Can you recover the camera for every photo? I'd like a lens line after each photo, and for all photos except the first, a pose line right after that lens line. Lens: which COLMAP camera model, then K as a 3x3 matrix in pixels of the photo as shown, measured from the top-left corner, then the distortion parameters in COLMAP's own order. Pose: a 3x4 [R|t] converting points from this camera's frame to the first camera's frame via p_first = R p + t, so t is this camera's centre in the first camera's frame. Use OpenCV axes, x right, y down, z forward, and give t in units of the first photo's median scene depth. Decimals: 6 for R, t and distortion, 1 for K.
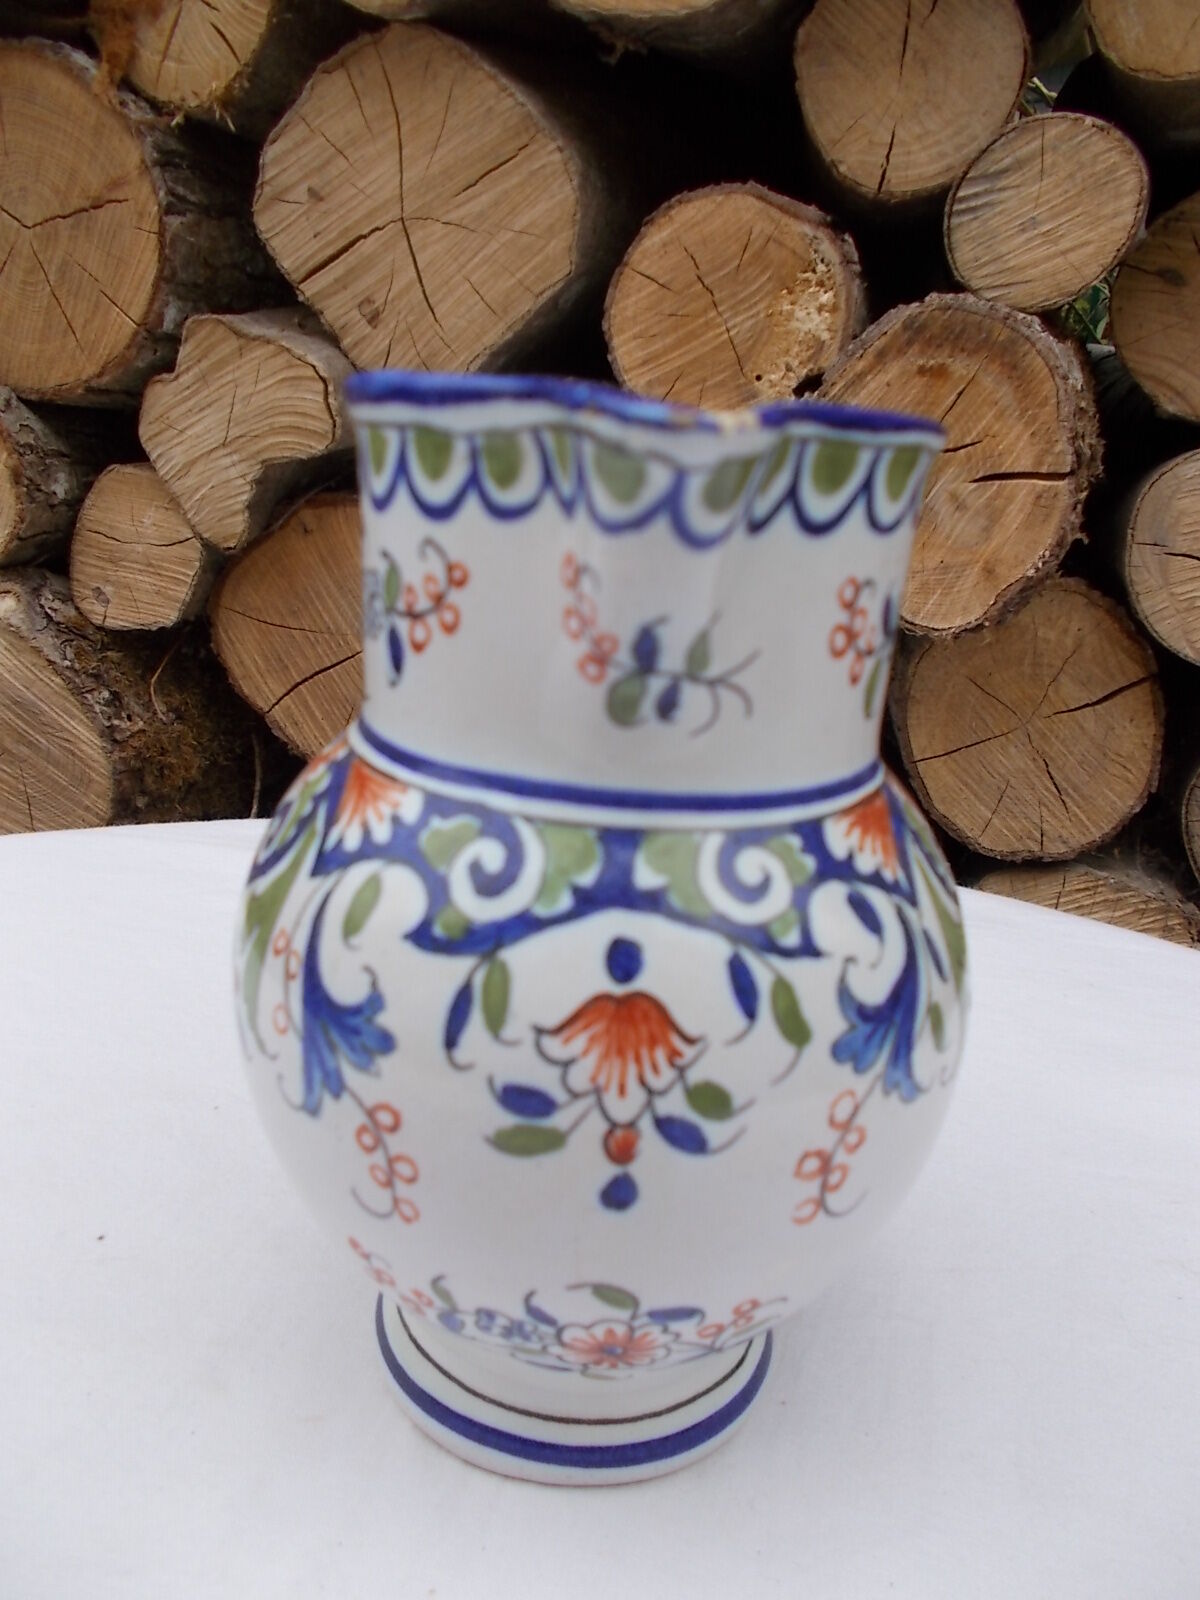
lens RADIAL K [[1203.8, 0, 622.7], [0, 1203.8, 794.9], [0, 0, 1]] dist [0.012952, -0.025978]
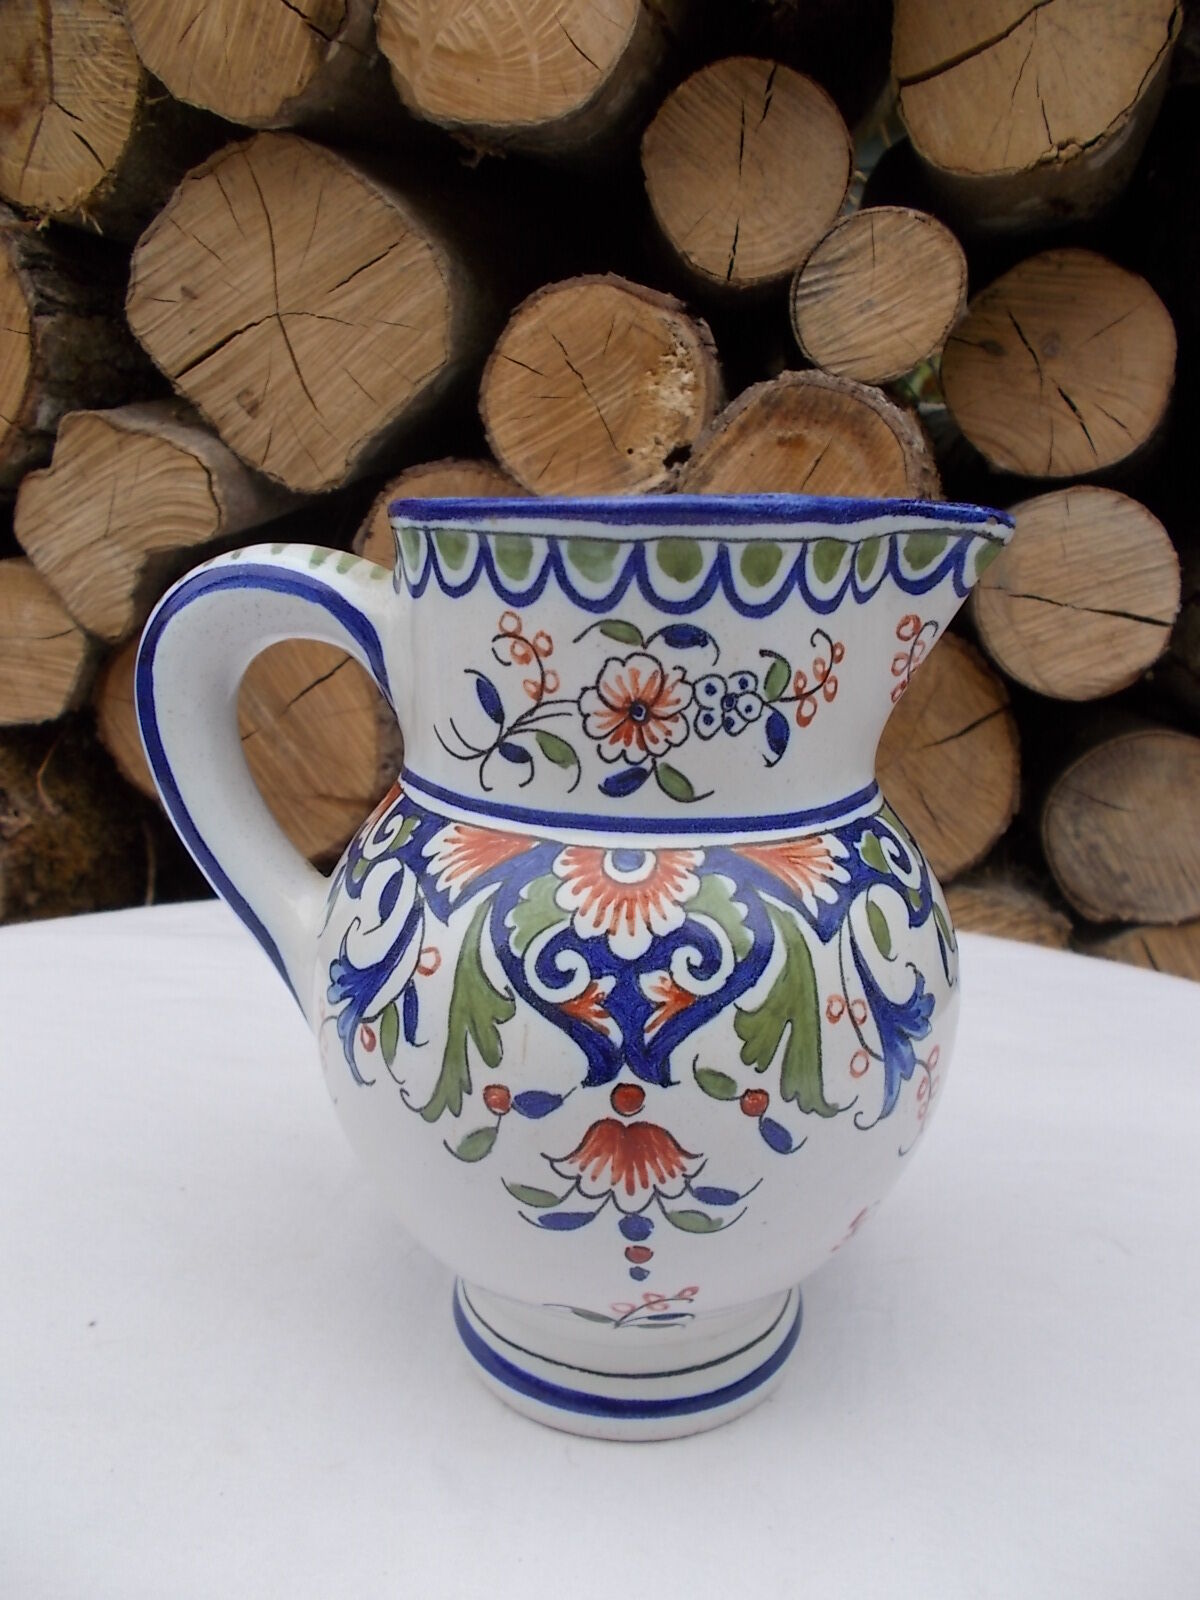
lens RADIAL K [[1203.8, 0, 619.0], [0, 1203.8, 795.2], [0, 0, 1]] dist [0.012952, -0.025978]
pose [[0.990982, -0.071086, 0.113585, -0.037733], [0.076271, 0.996203, -0.041971, 0.000022], [-0.110170, 0.050256, 0.992641, -0.039466]]
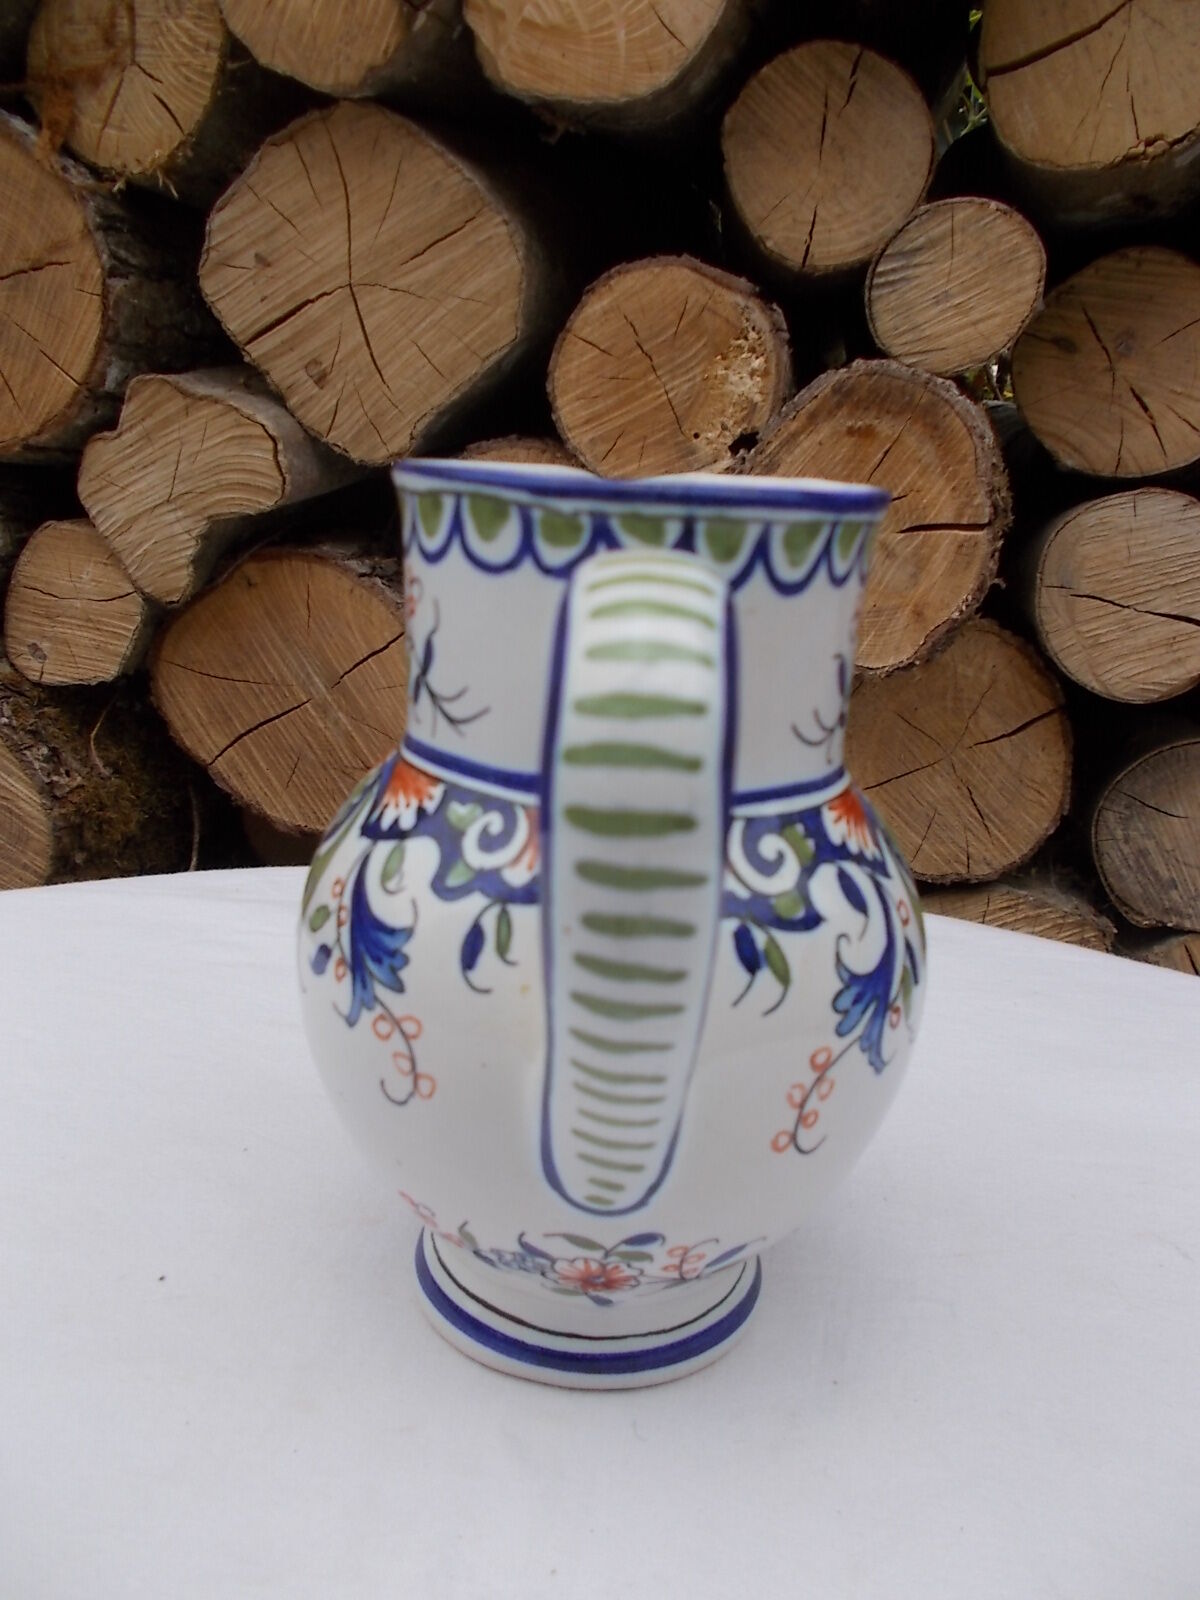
lens RADIAL K [[1203.8, 0, 618.3], [0, 1203.8, 796.4], [0, 0, 1]] dist [0.012952, -0.025978]
pose [[0.994767, -0.030850, 0.097400, -0.065838], [0.033998, 0.998946, -0.030828, 0.001025], [-0.096346, 0.033978, 0.994768, -0.036553]]
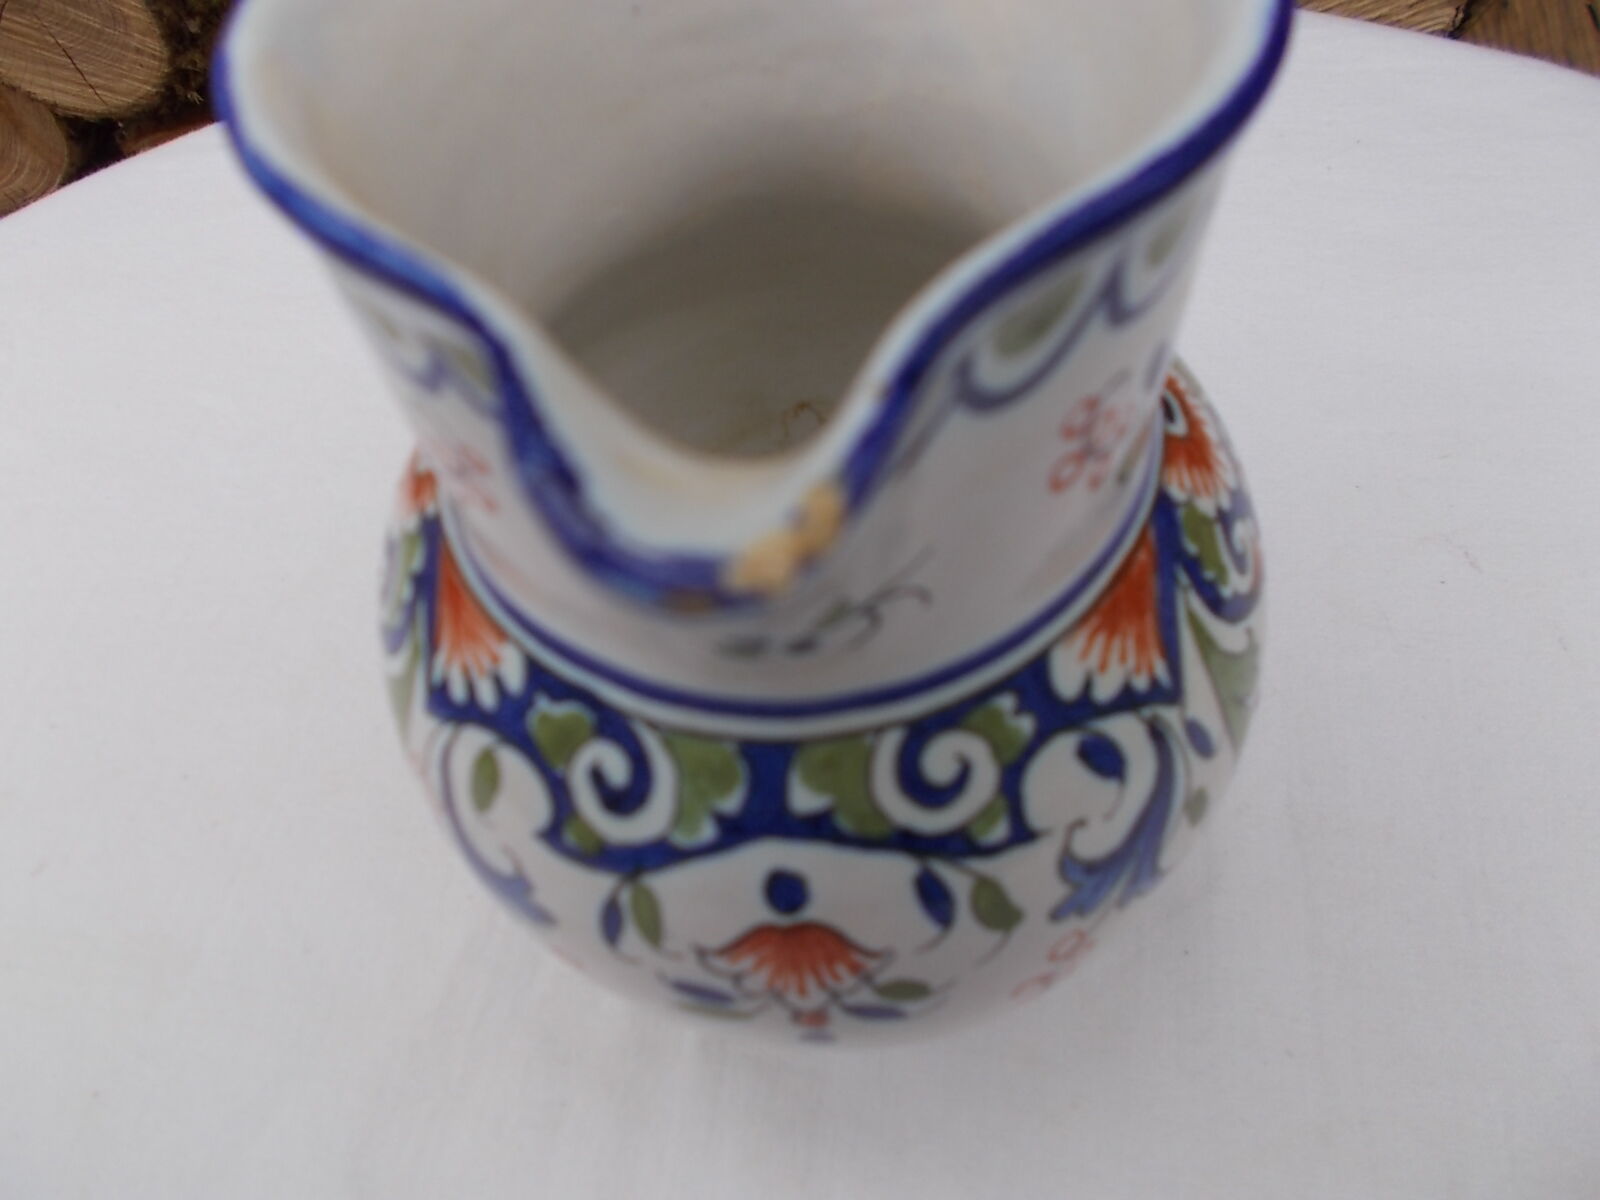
lens RADIAL K [[1203.8, 0, 804.5], [0, 1203.8, 601.5], [0, 0, 1]] dist [0.012952, -0.025978]
pose [[0.986292, -0.034451, -0.161372, 0.151625], [0.127000, 0.782878, 0.609075, -0.515111], [0.105352, -0.621220, 0.776522, 0.470456]]
